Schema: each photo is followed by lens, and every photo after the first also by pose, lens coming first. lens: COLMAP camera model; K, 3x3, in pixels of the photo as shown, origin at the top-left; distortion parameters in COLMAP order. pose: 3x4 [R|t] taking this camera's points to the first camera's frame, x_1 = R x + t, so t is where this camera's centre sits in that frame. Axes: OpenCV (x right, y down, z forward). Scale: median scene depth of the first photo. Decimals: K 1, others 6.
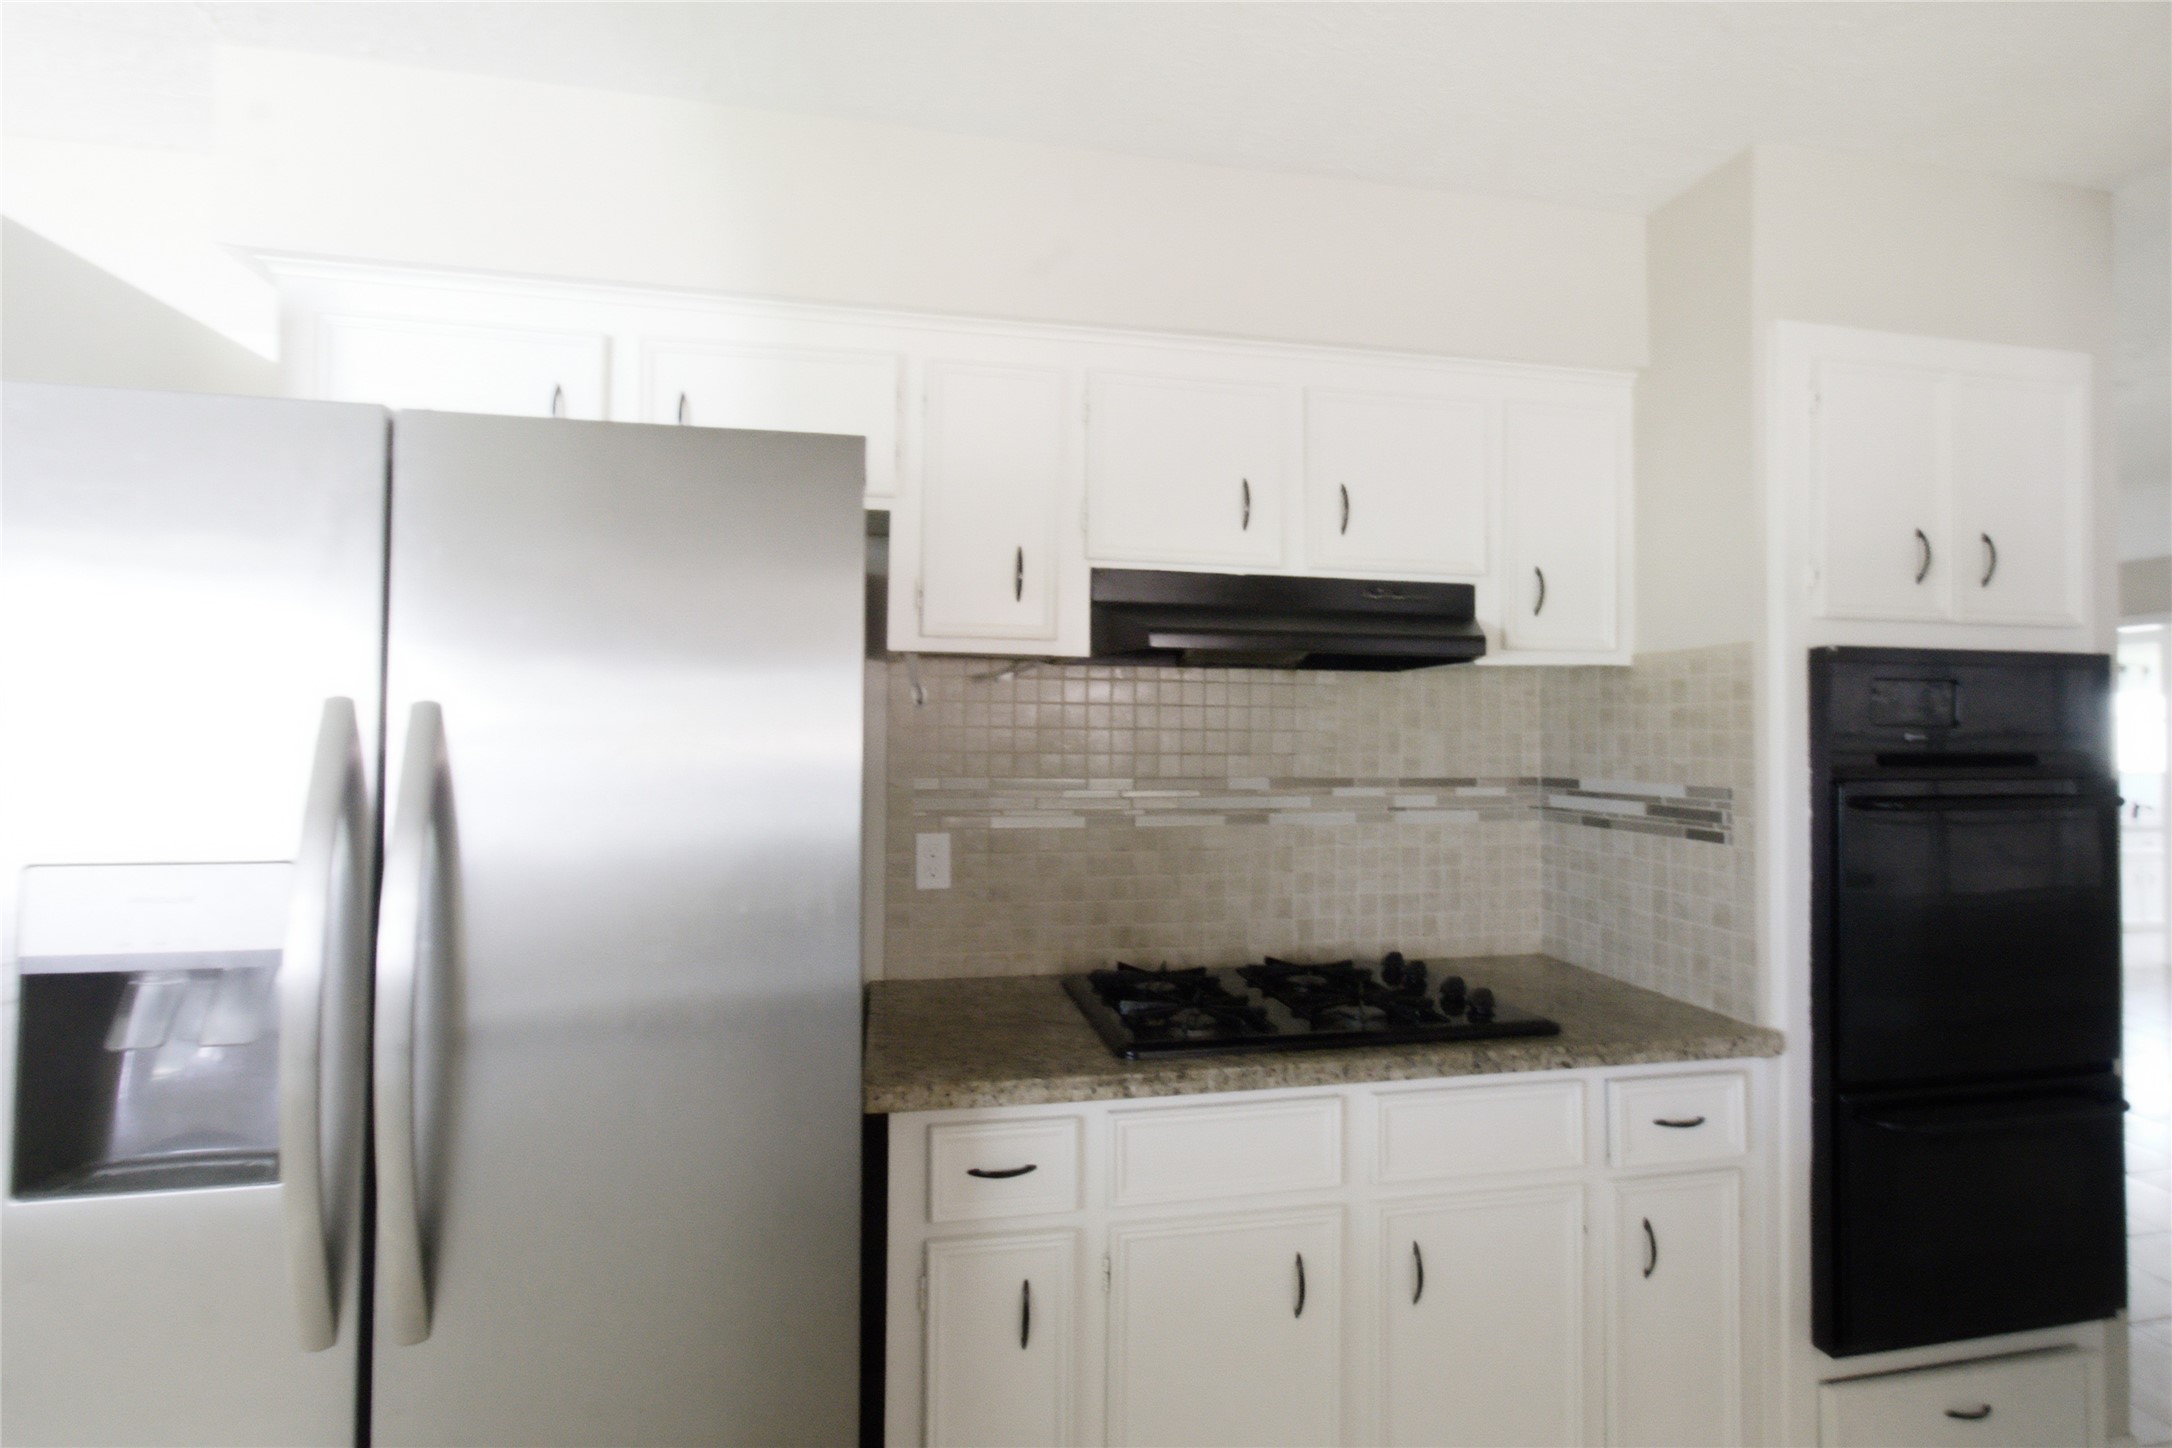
lens RADIAL K [[1018.1, 0, 1097.0], [0, 1018.1, 696.5], [0, 0, 1]] dist [-0.014417, 0.000444]
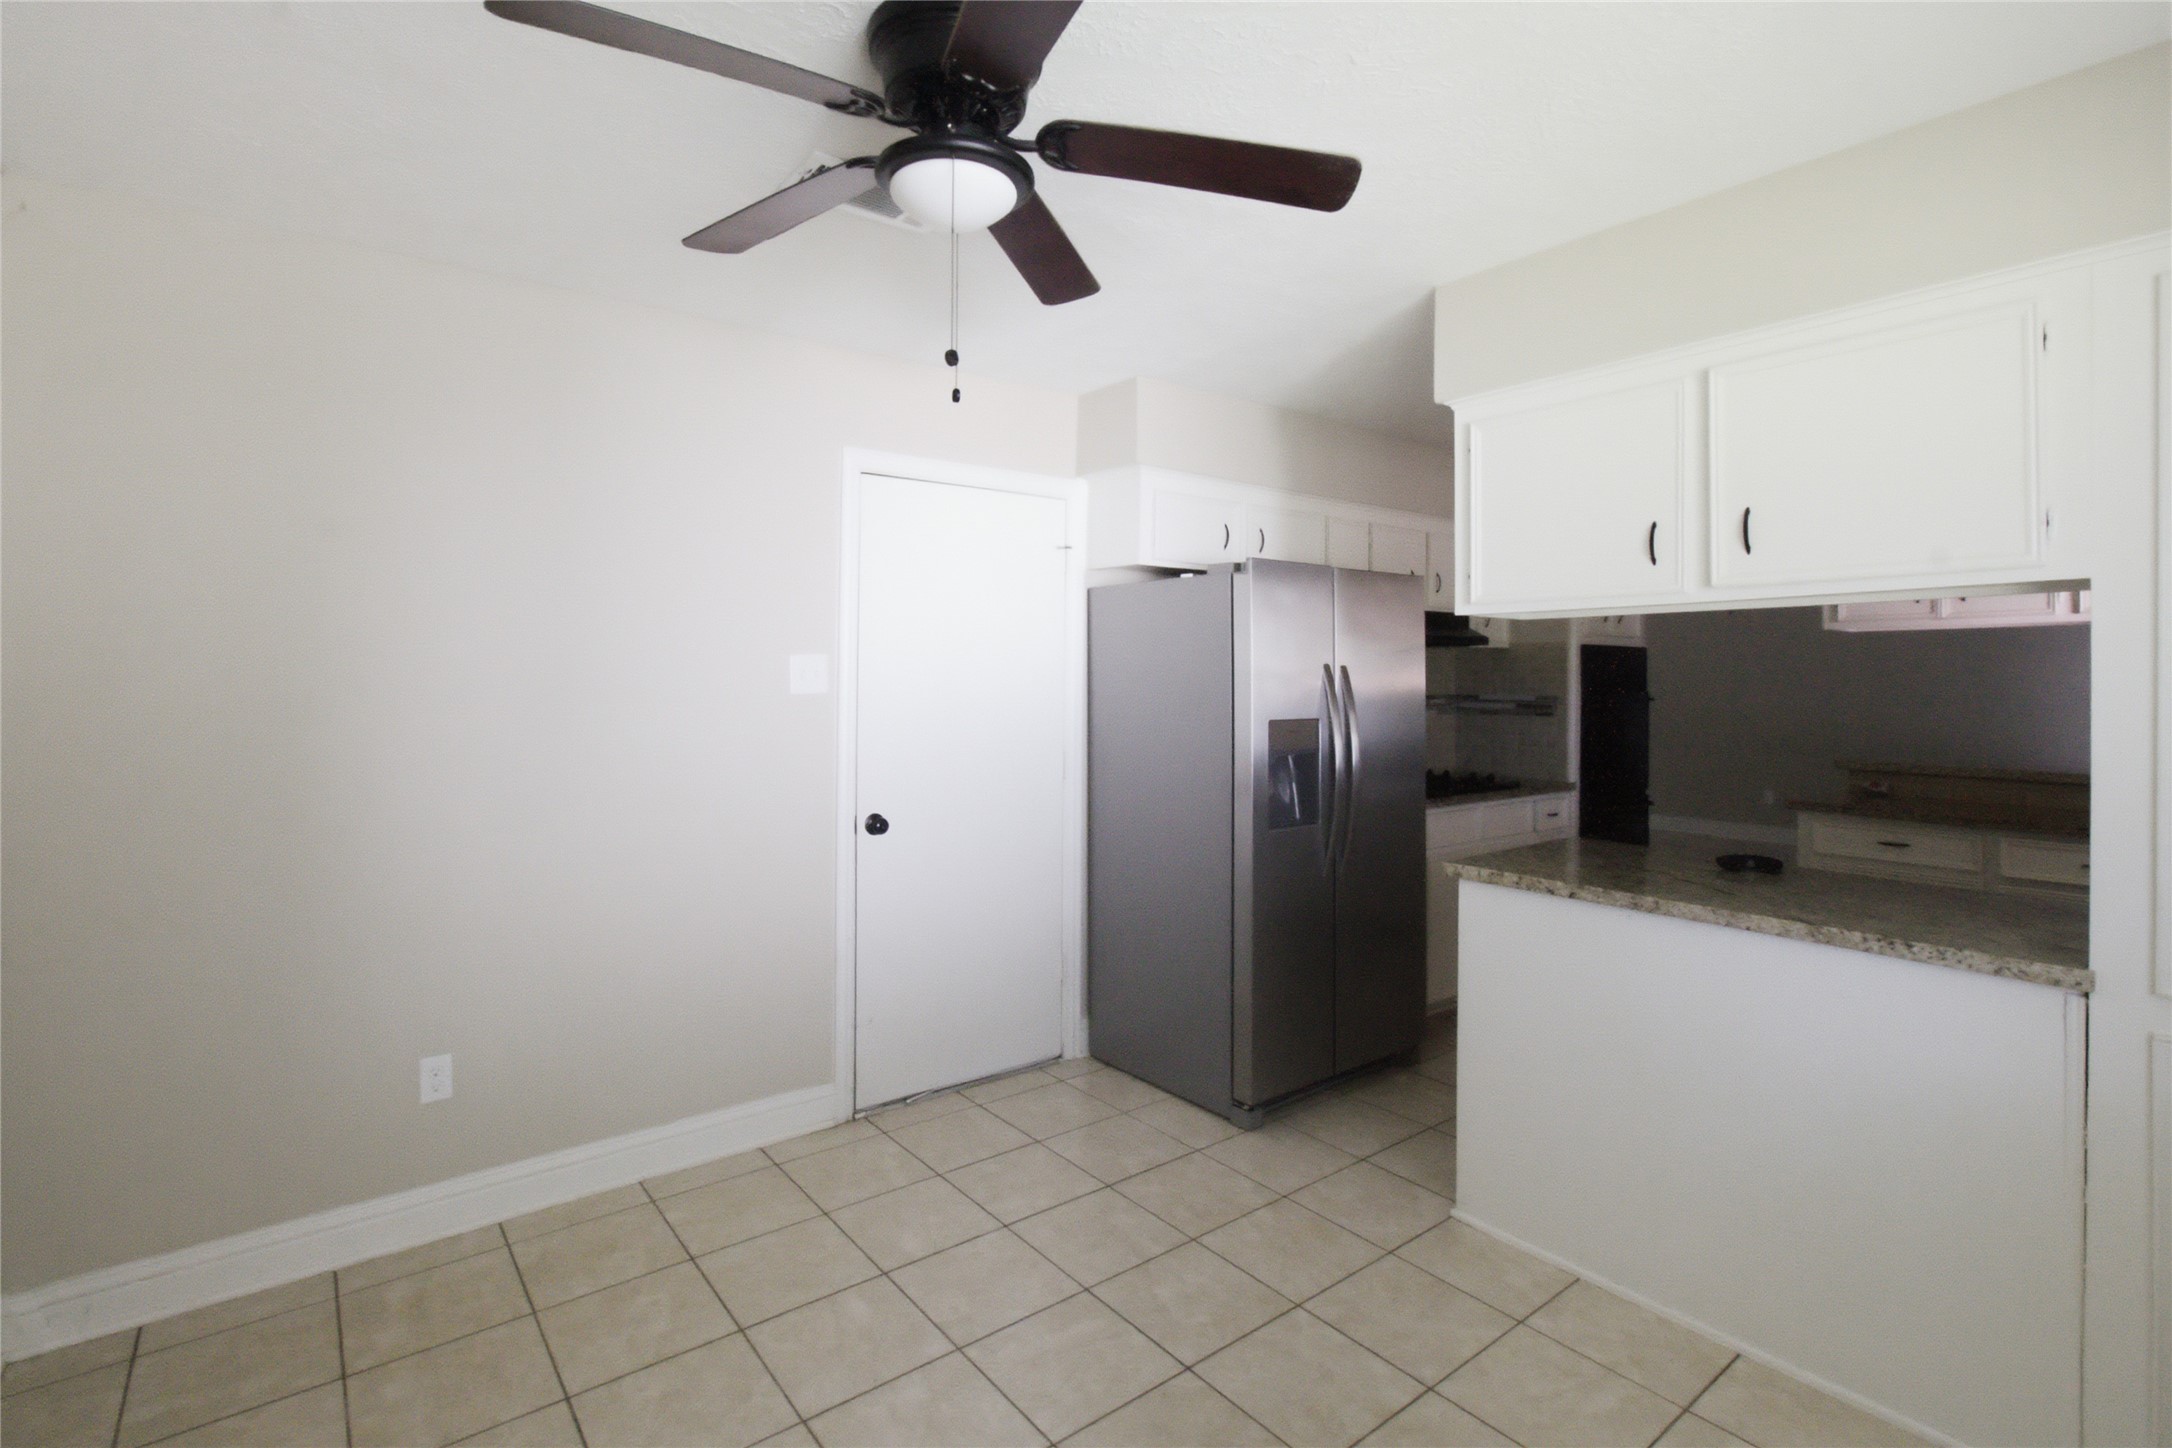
lens RADIAL K [[1018.1, 0, 1097.0], [0, 1018.1, 696.5], [0, 0, 1]] dist [-0.014417, 0.000444]
pose [[0.897347, -0.012411, 0.441151, -1.536157], [-0.012095, 0.998537, 0.052694, -0.031878], [-0.441160, -0.052620, 0.895884, -0.814501]]
